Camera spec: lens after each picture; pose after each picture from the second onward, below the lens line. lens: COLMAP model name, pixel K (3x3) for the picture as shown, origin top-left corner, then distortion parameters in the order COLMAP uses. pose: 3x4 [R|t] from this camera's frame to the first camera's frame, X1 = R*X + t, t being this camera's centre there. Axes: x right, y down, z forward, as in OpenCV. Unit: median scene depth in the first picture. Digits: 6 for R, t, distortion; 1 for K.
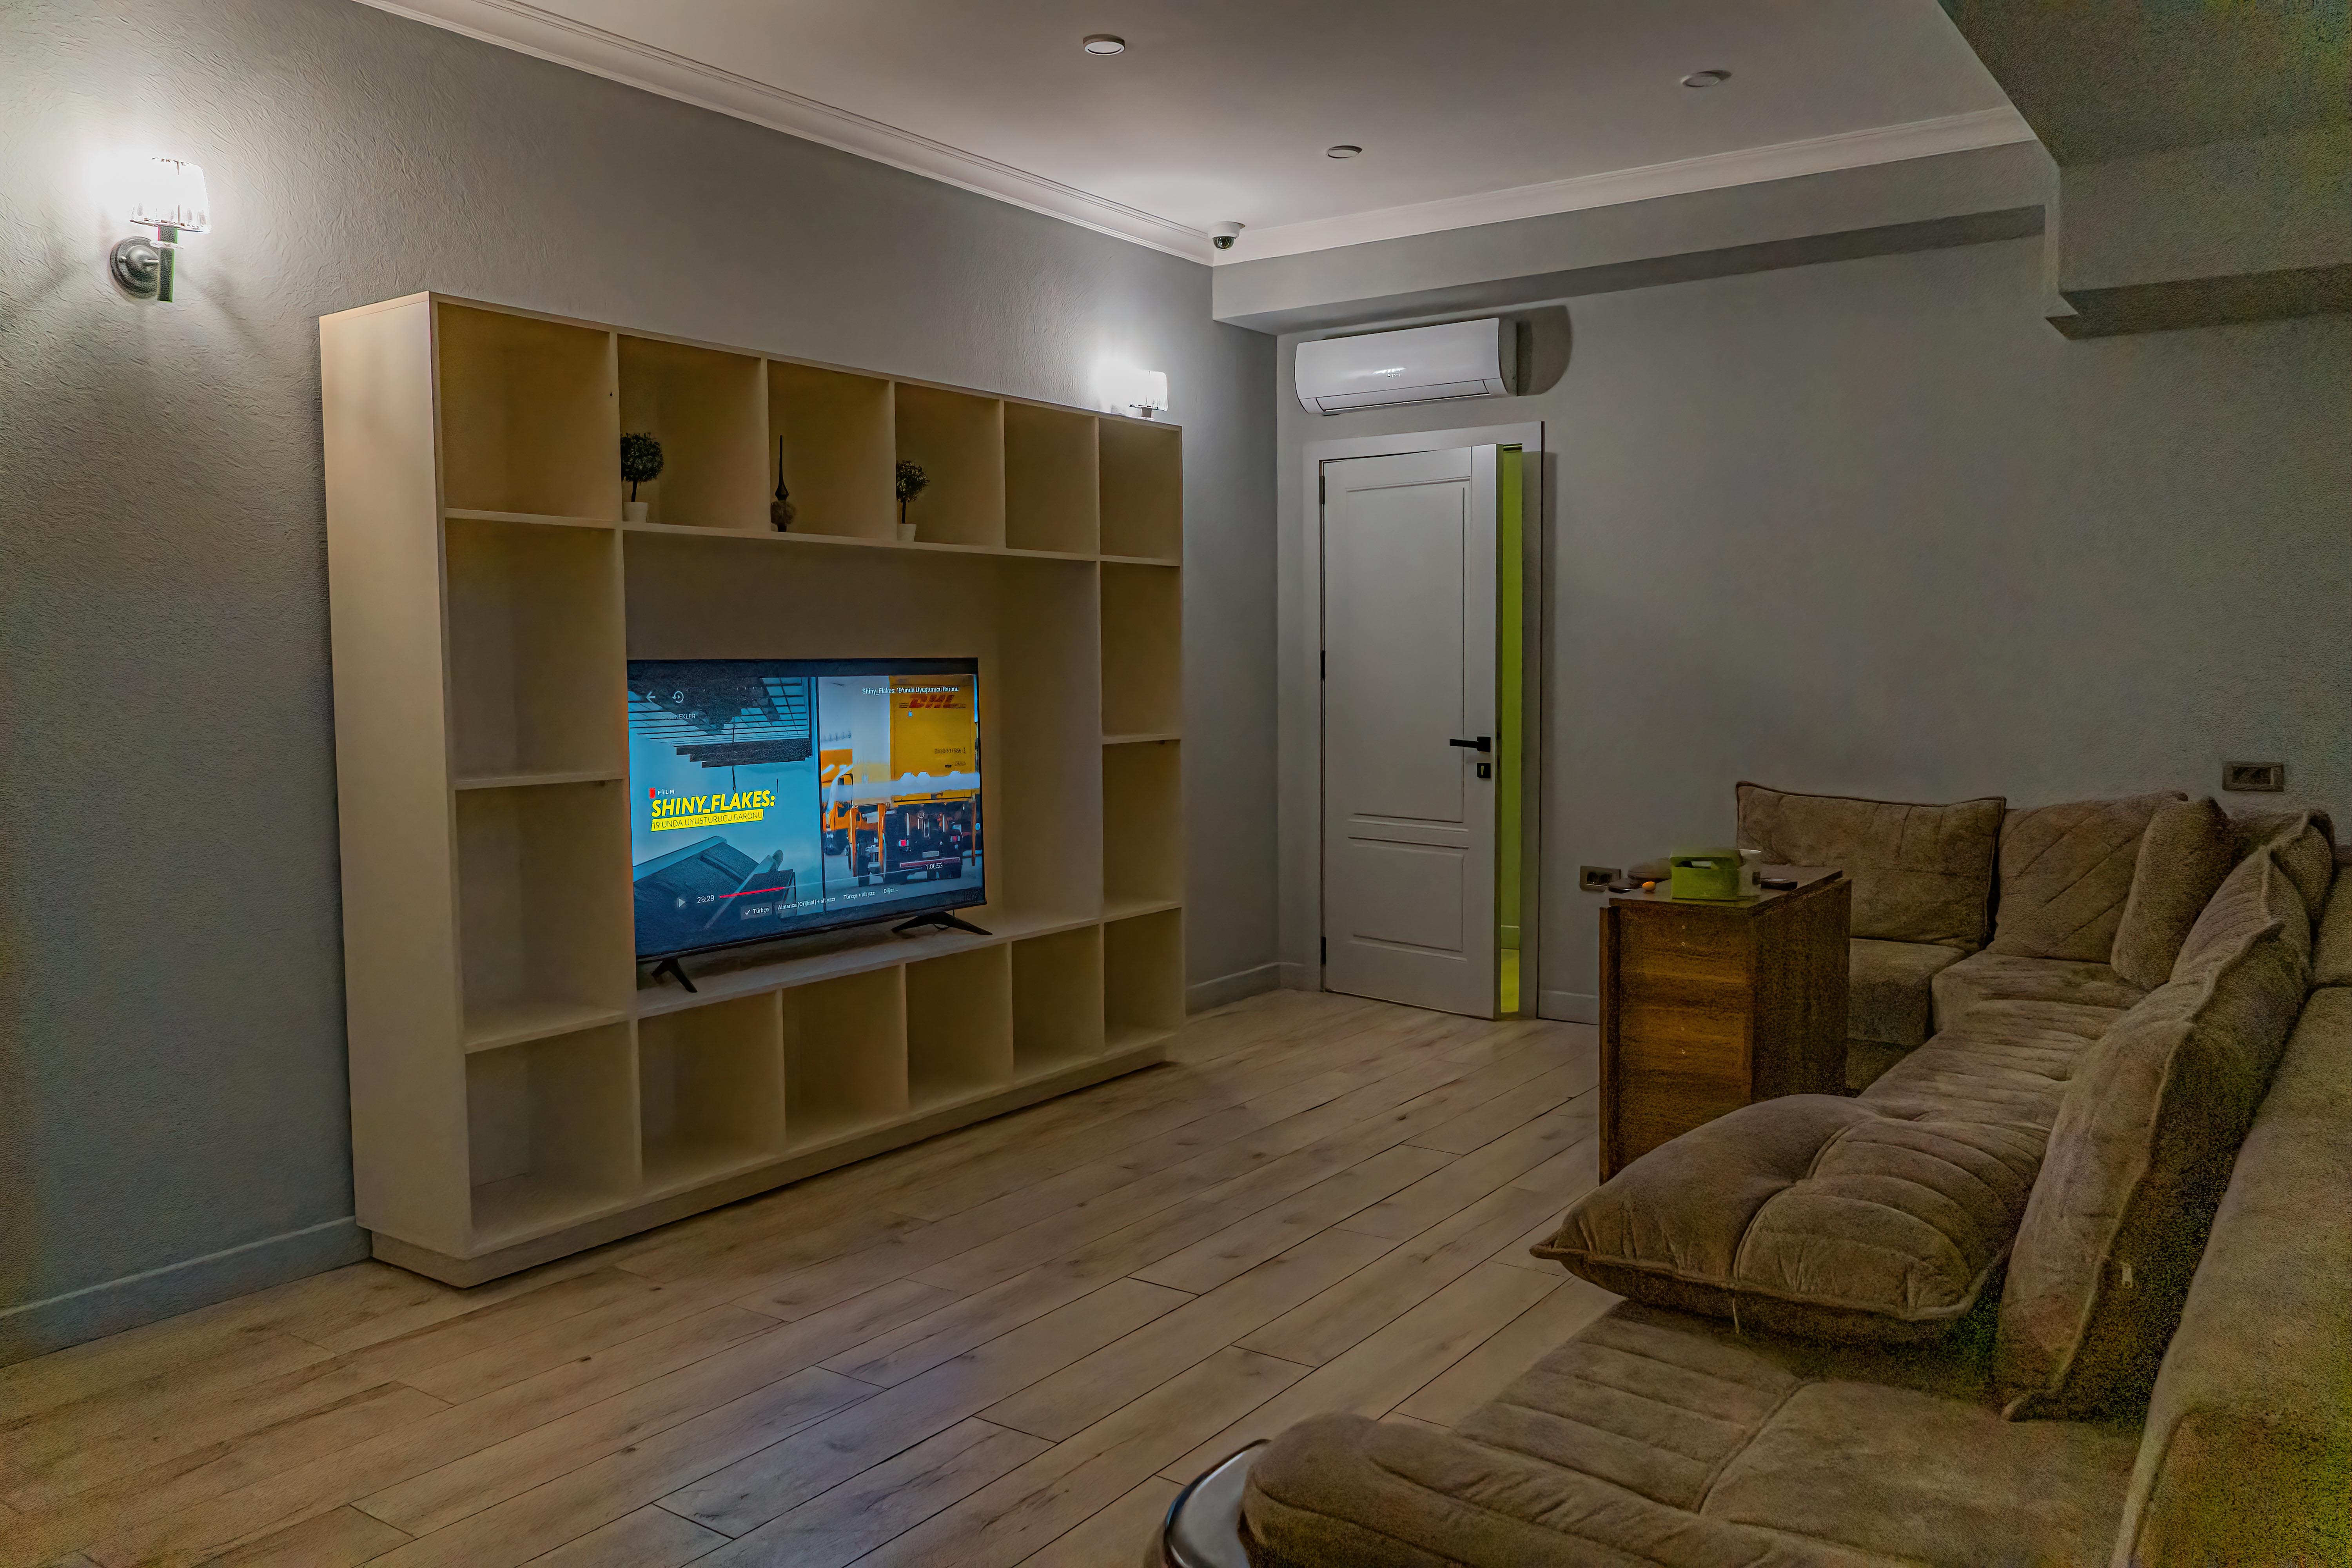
lens RADIAL K [[1784.3, 0, 1174.4], [0, 1784.3, 784.9], [0, 0, 1]] dist [-0.010628, -0.006386]
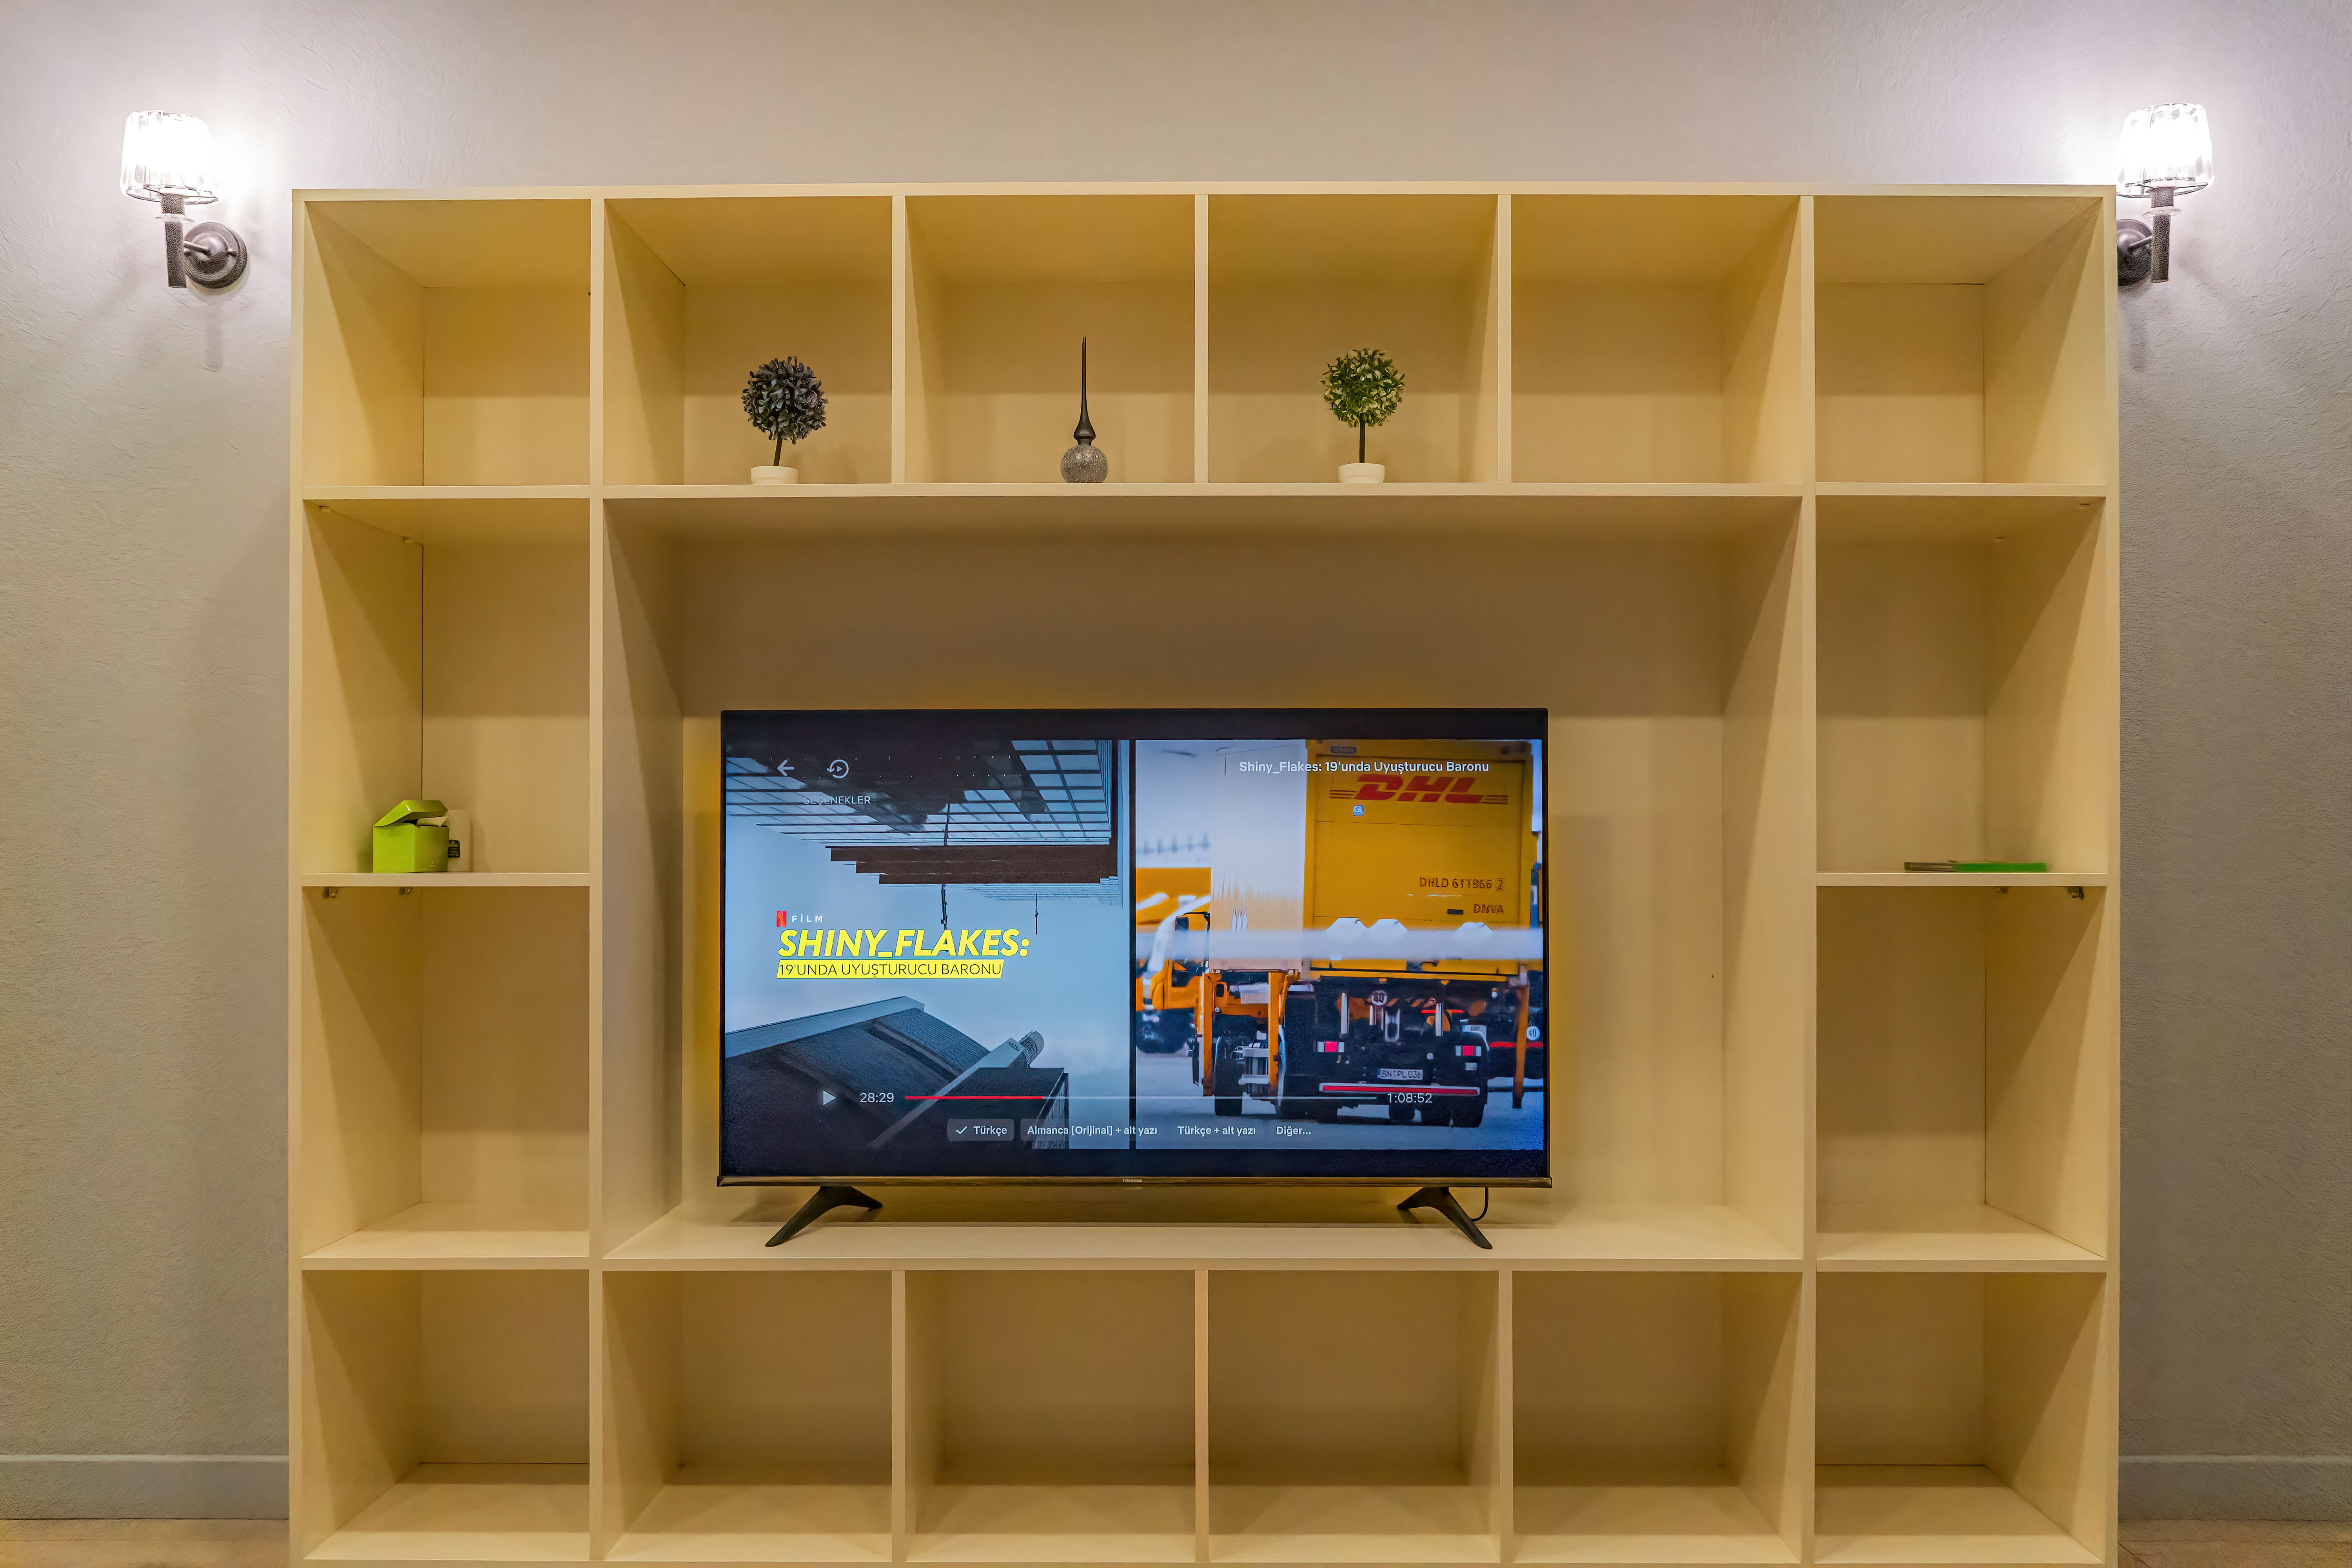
lens RADIAL K [[1784.3, 0, 1175.2], [0, 1784.3, 792.9], [0, 0, 1]] dist [-0.010628, -0.006386]
pose [[0.566422, -0.003258, -0.824109, 0.288254], [-0.060924, 0.997090, -0.045815, -0.017974], [0.821860, 0.076159, 0.564576, 0.694041]]
